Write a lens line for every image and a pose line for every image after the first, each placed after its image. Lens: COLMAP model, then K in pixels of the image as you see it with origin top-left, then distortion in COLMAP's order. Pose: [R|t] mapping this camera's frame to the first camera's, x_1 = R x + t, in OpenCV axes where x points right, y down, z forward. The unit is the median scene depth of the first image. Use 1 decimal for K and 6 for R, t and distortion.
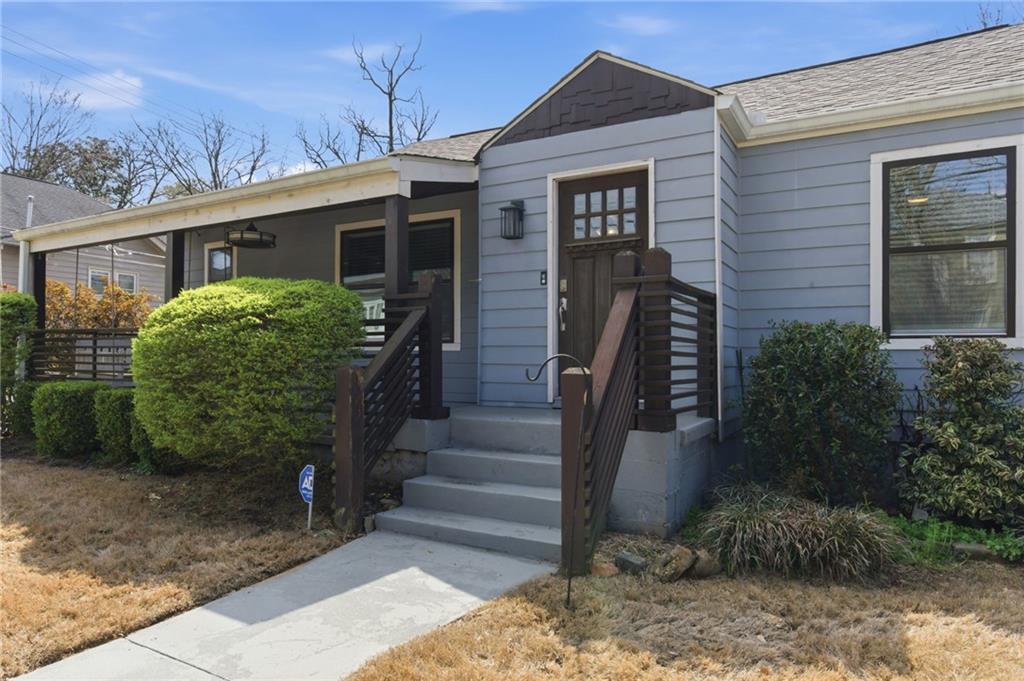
lens RADIAL K [[496.7, 0, 506.7], [0, 496.7, 337.9], [0, 0, 1]] dist [0.001529, -0.000132]
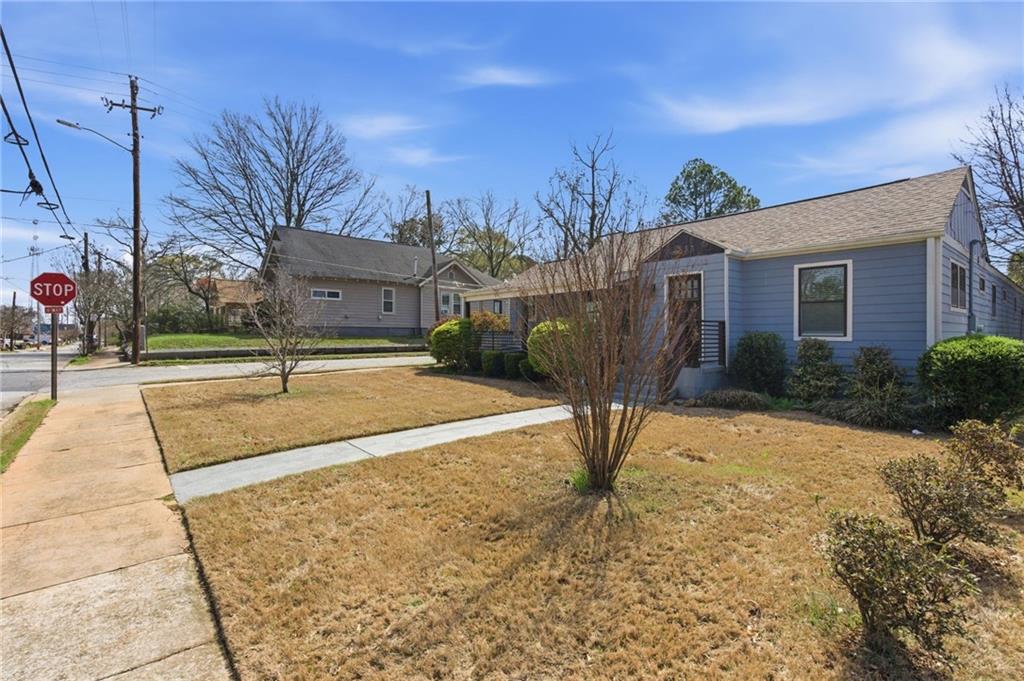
lens RADIAL K [[496.7, 0, 506.7], [0, 496.7, 337.9], [0, 0, 1]] dist [0.001529, -0.000132]
pose [[0.929312, -0.000958, -0.369295, 0.299875], [0.022233, 0.998328, 0.053358, -0.162572], [0.368627, -0.057797, 0.927779, -1.937468]]
